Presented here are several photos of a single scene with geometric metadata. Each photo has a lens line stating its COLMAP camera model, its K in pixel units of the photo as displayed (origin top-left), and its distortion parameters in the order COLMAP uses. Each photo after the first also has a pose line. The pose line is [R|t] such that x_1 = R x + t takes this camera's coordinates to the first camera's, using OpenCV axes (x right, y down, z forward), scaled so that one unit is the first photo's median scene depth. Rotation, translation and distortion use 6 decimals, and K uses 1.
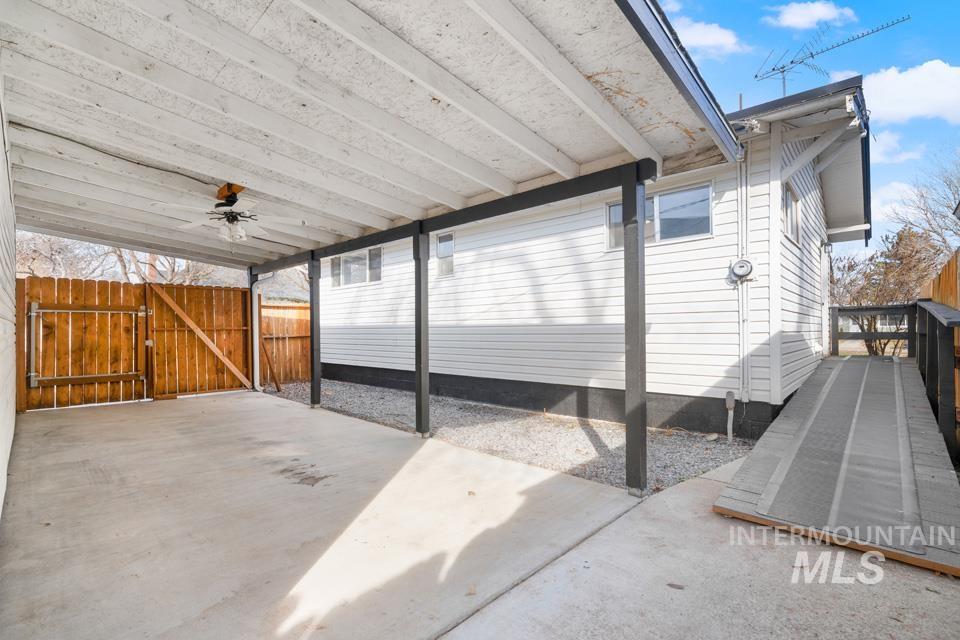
lens RADIAL K [[434.2, 0, 481.1], [0, 434.2, 327.3], [0, 0, 1]] dist [-0.003596, 0.000246]
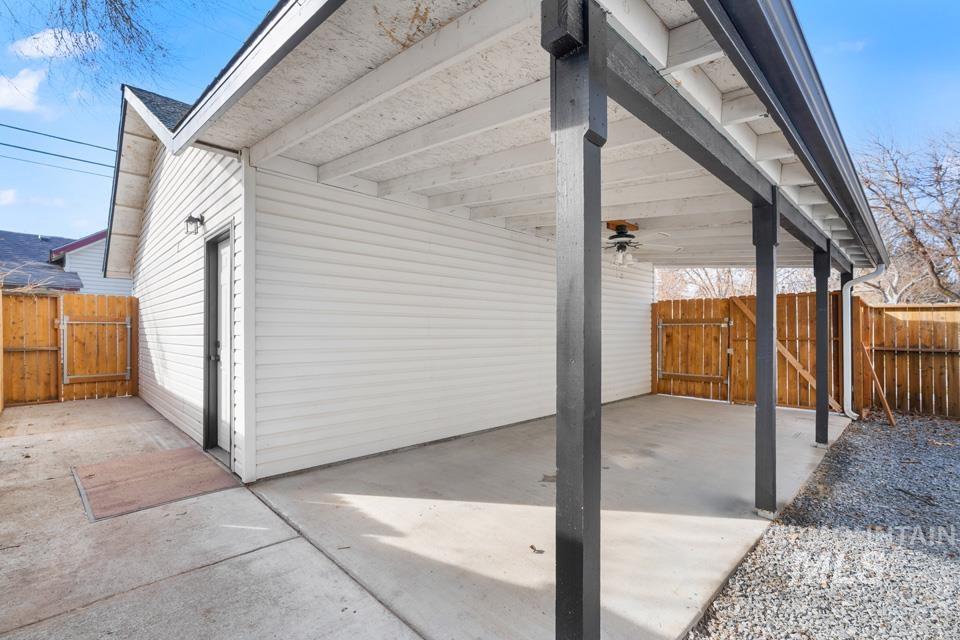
lens RADIAL K [[434.2, 0, 481.1], [0, 434.2, 327.3], [0, 0, 1]] dist [-0.003596, 0.000246]
pose [[-0.037704, -0.008570, -0.999252, 0.407791], [0.004497, 0.999952, -0.008745, -0.019904], [0.999279, -0.004823, -0.037664, 0.459044]]
